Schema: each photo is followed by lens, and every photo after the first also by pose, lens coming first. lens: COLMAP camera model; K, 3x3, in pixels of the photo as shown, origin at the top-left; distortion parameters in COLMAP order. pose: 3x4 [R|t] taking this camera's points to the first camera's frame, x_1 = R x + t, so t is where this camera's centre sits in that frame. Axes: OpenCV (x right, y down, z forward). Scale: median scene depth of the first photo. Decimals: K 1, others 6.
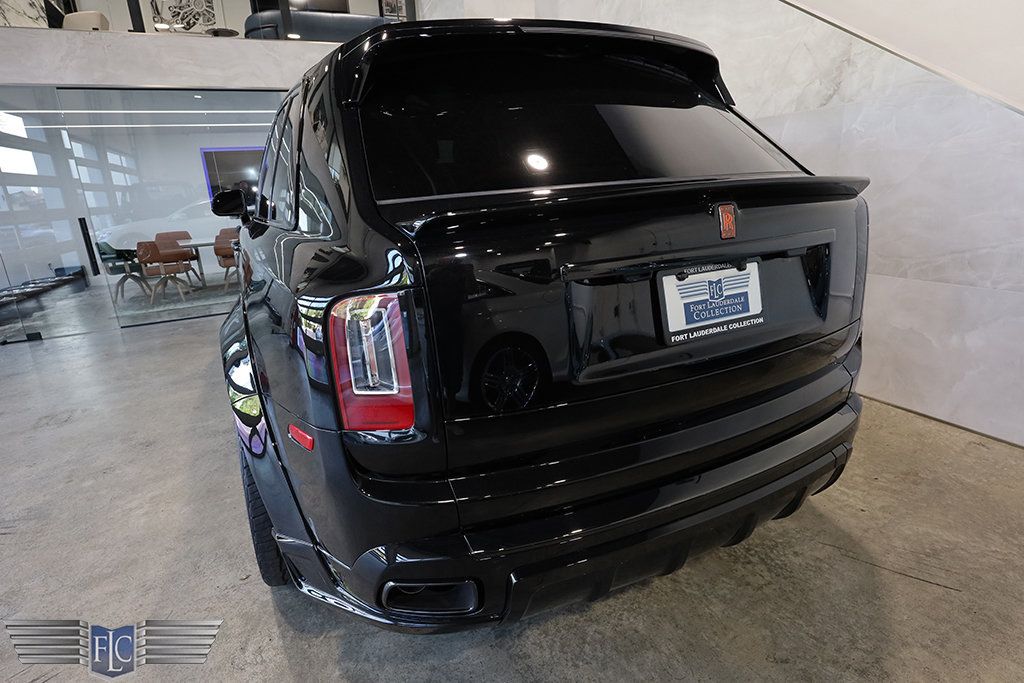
lens RADIAL K [[540.4, 0, 512.8], [0, 540.4, 341.2], [0, 0, 1]] dist [0.000269, 0.000099]
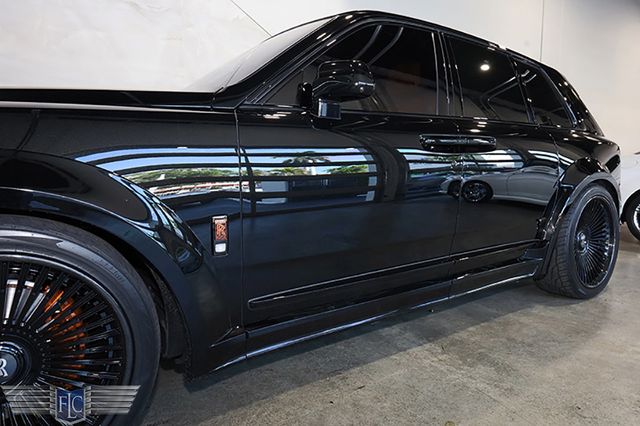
lens RADIAL K [[416.4, 0, 320.7], [0, 416.4, 205.8], [0, 0, 1]] dist [-0.001187, -0.000150]
pose [[-0.142075, -0.042004, 0.988964, -1.124074], [0.283197, 0.955612, 0.081272, -0.186542], [-0.948480, 0.291618, -0.123873, 1.278886]]
